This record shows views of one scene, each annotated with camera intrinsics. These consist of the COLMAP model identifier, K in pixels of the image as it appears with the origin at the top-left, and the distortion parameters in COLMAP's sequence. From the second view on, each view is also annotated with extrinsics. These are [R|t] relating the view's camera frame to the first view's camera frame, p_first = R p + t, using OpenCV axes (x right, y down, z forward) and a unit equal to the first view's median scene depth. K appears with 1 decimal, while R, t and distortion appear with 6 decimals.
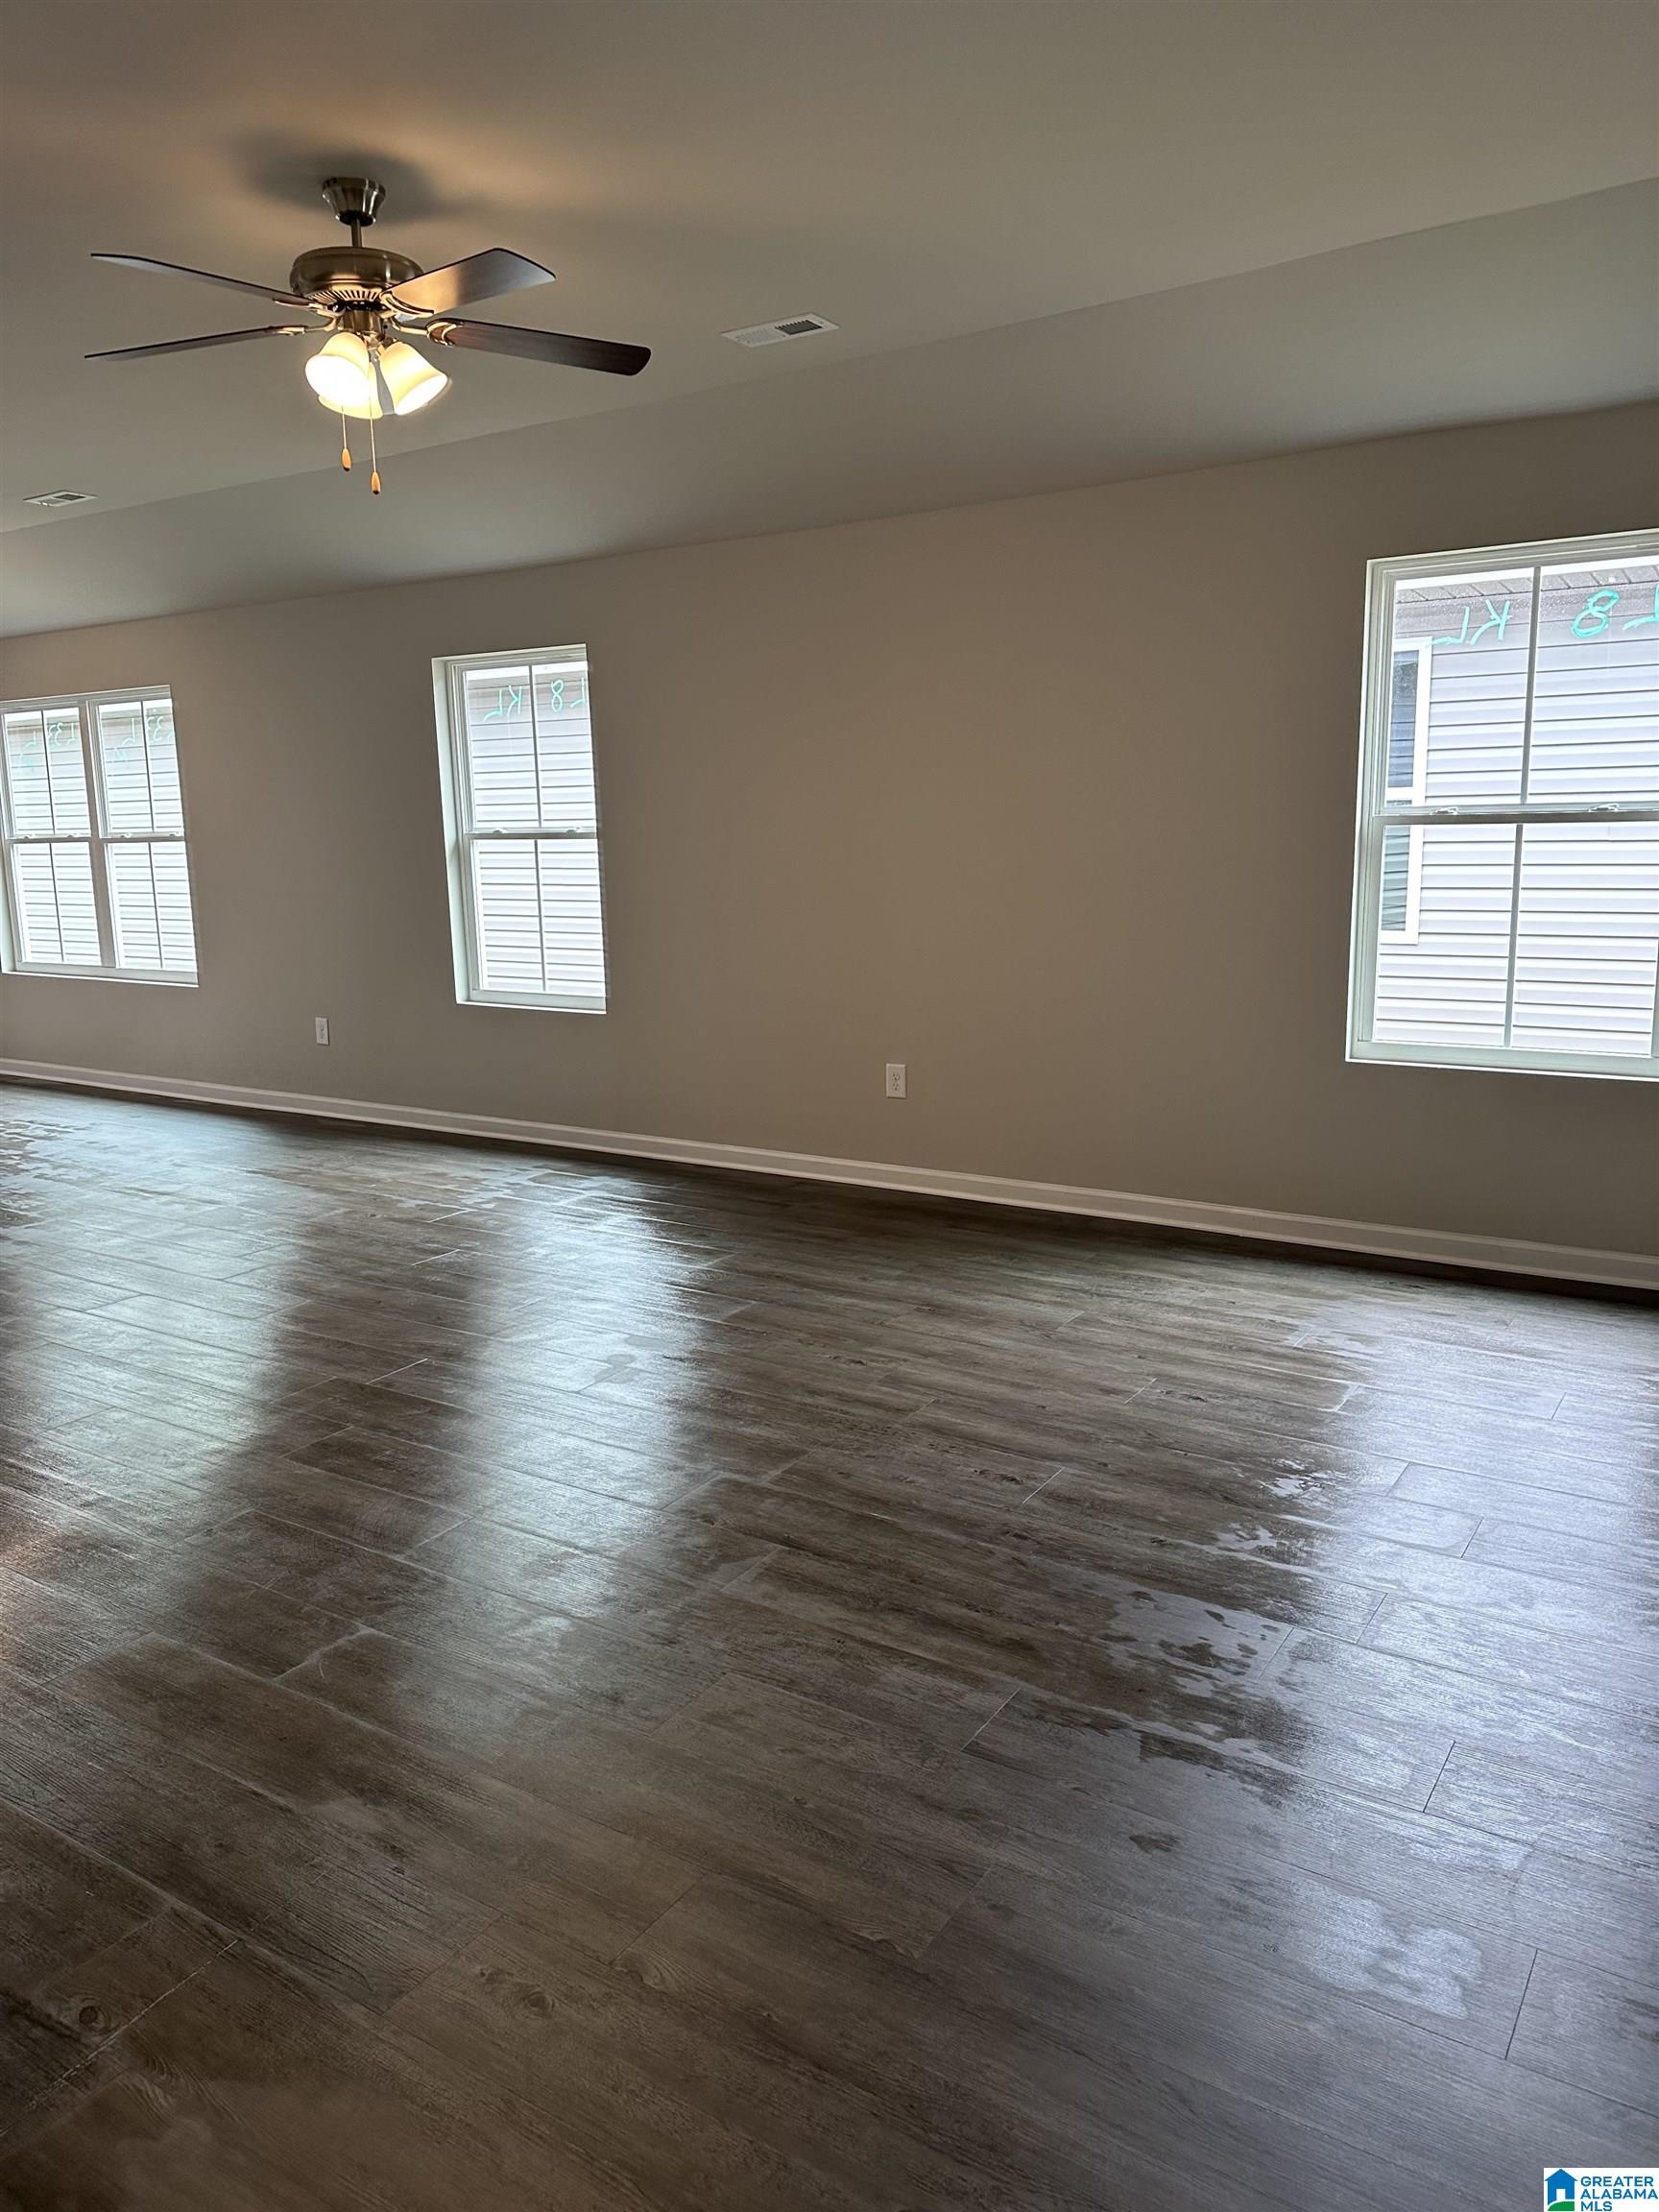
lens RADIAL K [[1555.8, 0, 829.5], [0, 1555.8, 1106.0], [0, 0, 1]] dist [0.127176, -0.167448]
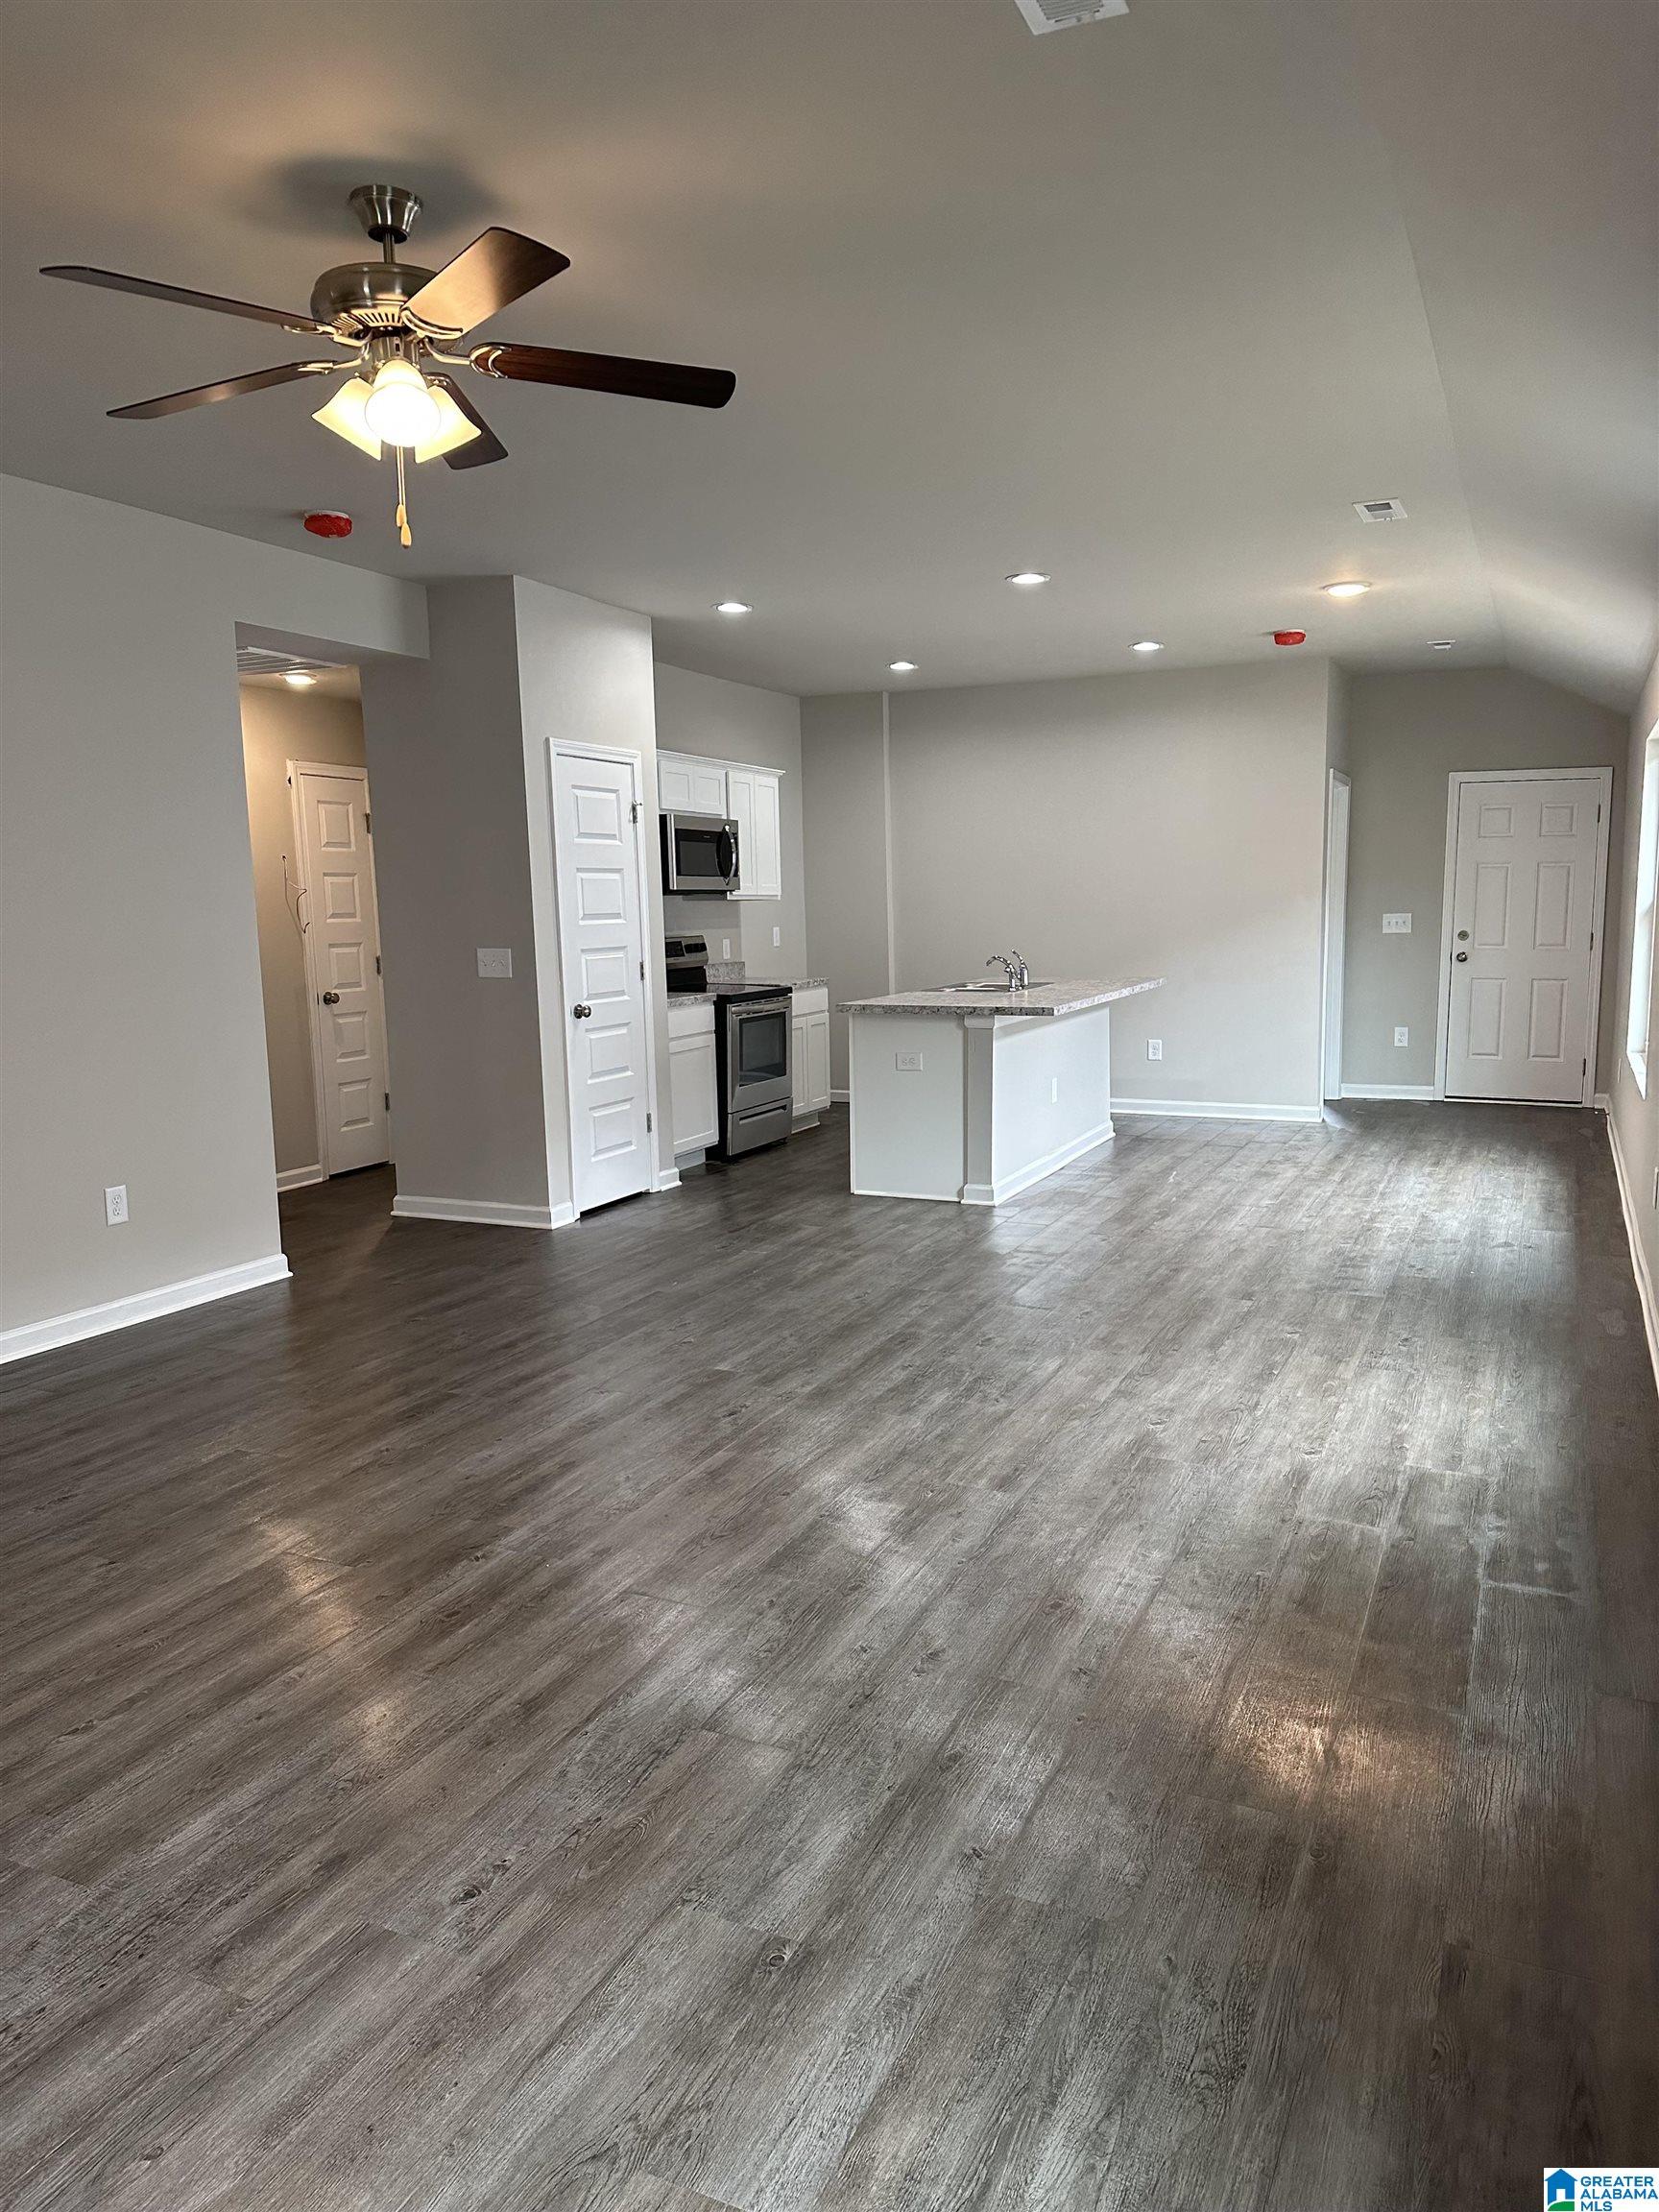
lens RADIAL K [[1555.8, 0, 829.5], [0, 1555.8, 1106.0], [0, 0, 1]] dist [0.127176, -0.167448]
pose [[0.147077, 0.158184, -0.976394, 0.505155], [-0.170395, 0.976424, 0.132522, -0.192856], [0.974338, 0.146882, 0.170563, 0.903065]]
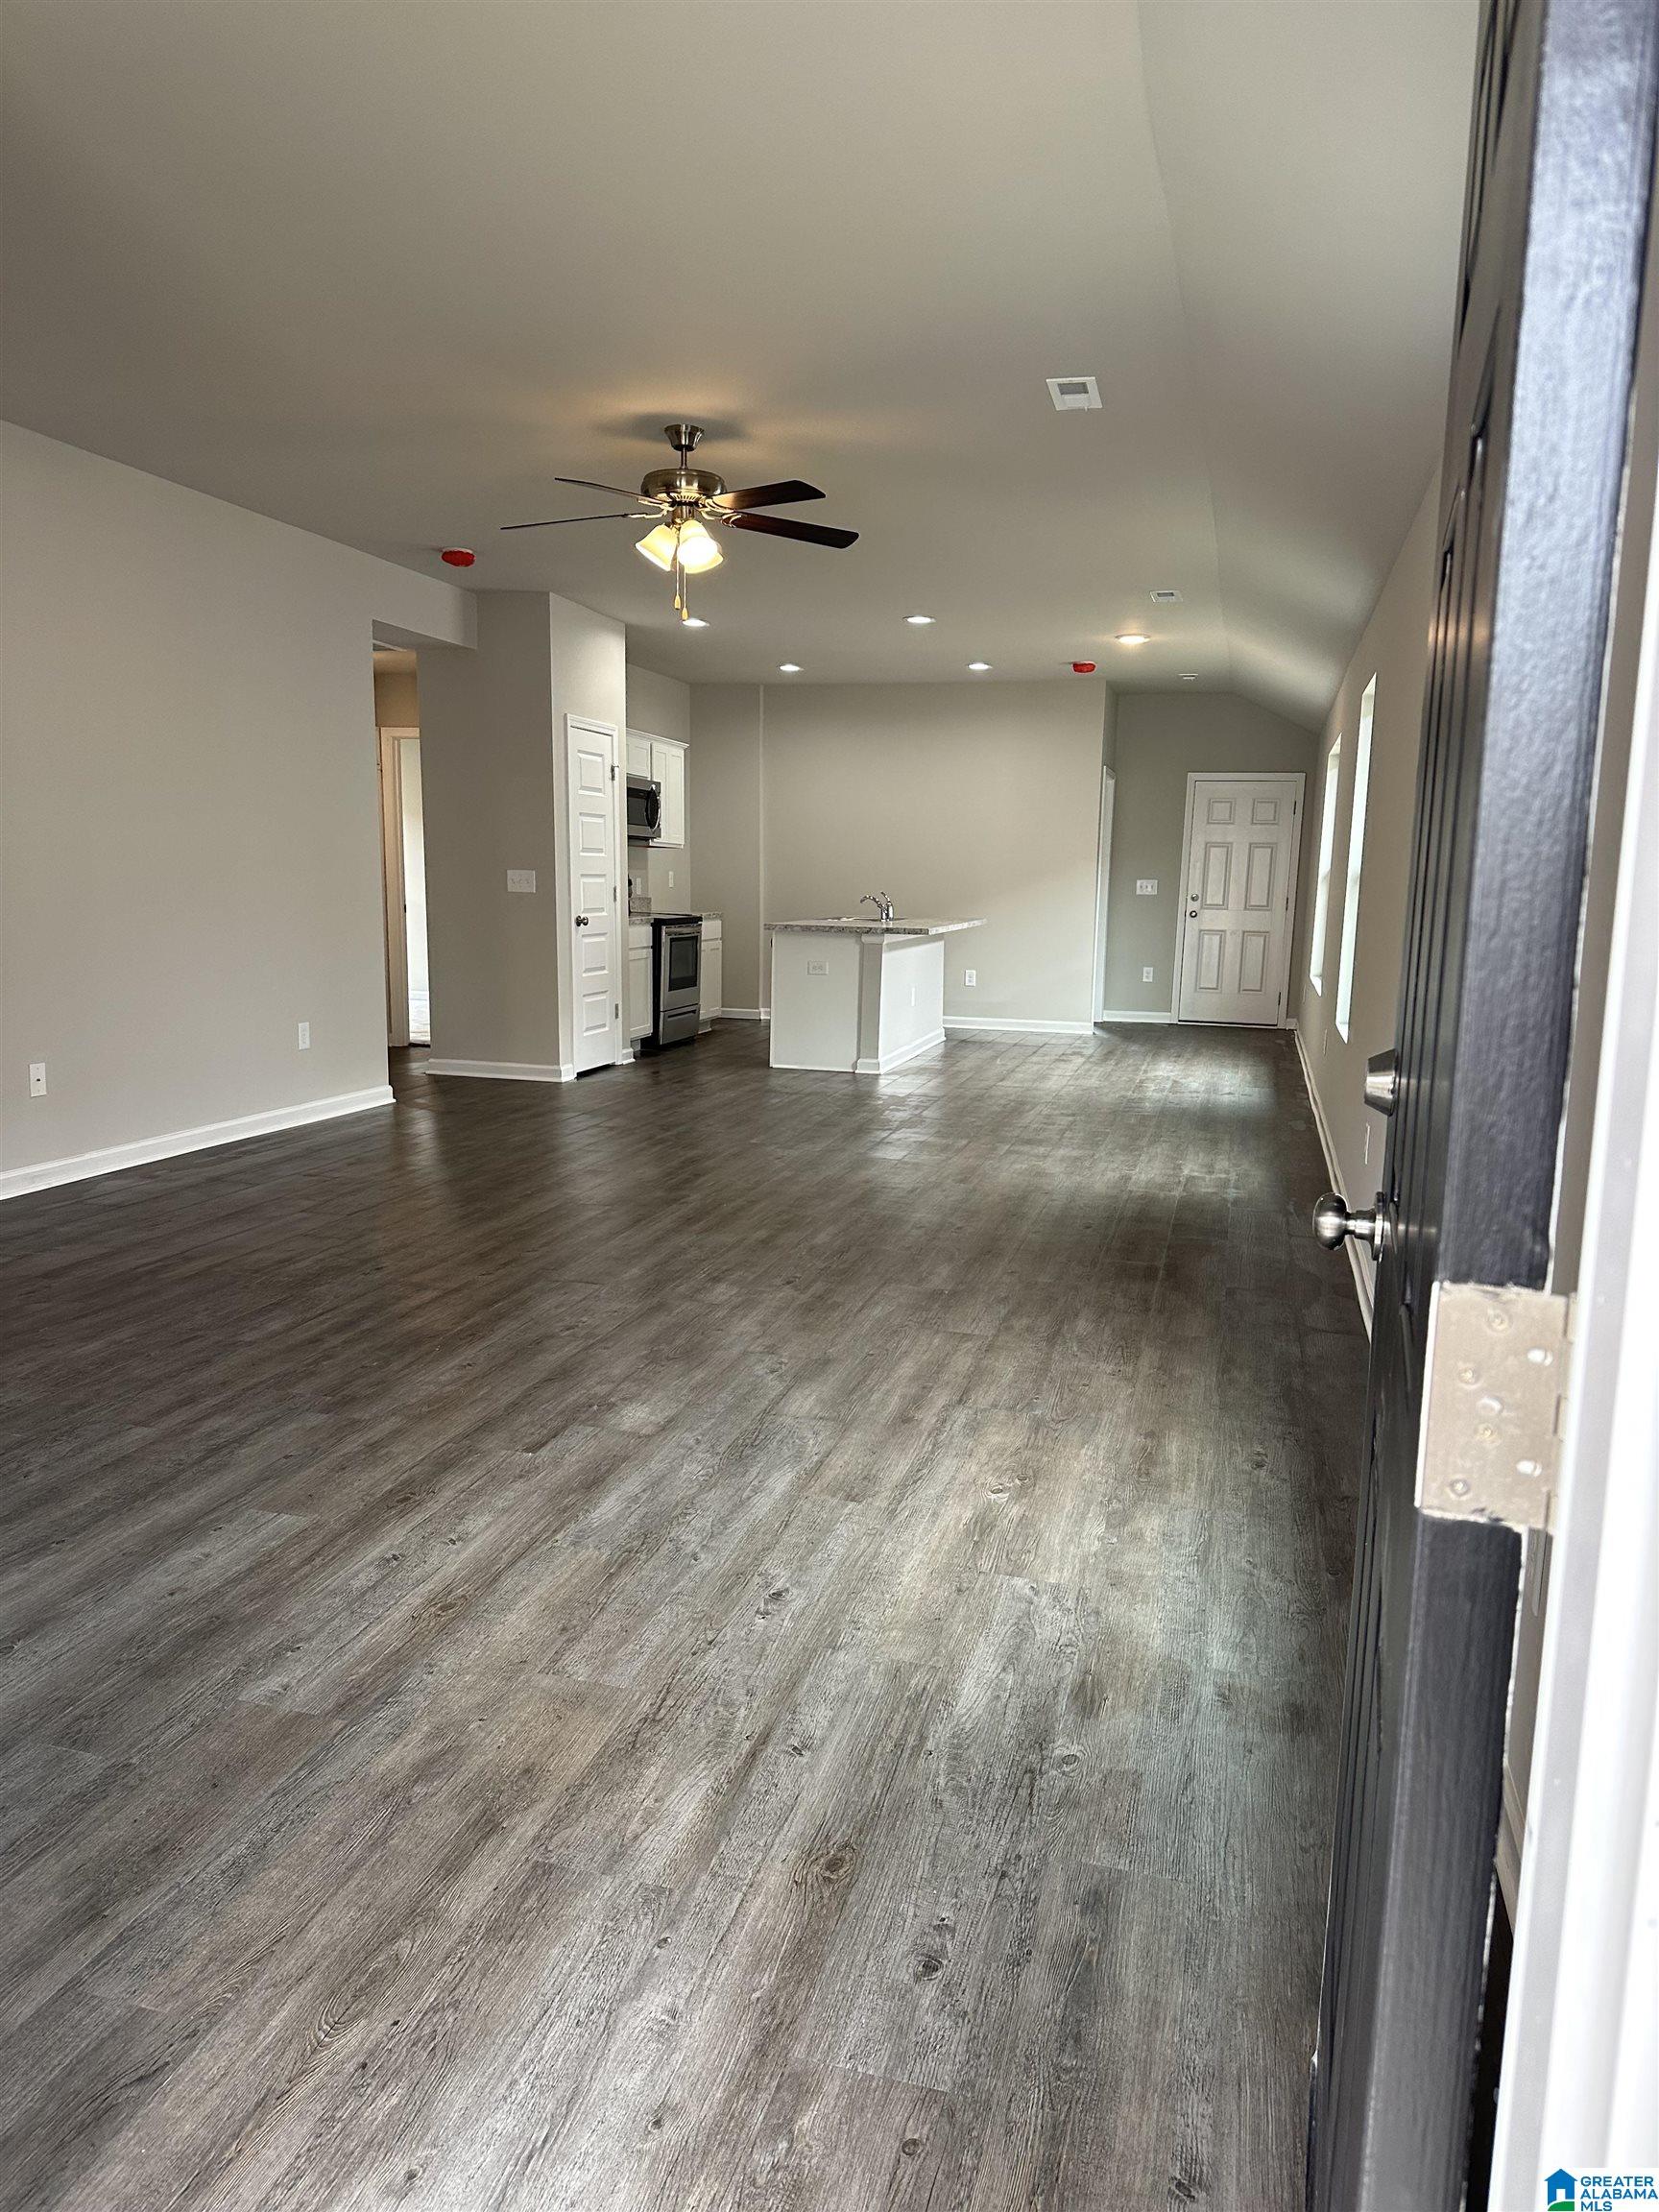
lens RADIAL K [[1555.8, 0, 829.5], [0, 1555.8, 1106.0], [0, 0, 1]] dist [0.127176, -0.167448]
pose [[0.308844, 0.175583, -0.934765, 1.027347], [-0.204153, 0.972143, 0.115152, -0.102162], [0.928944, 0.155271, 0.336086, 0.554078]]
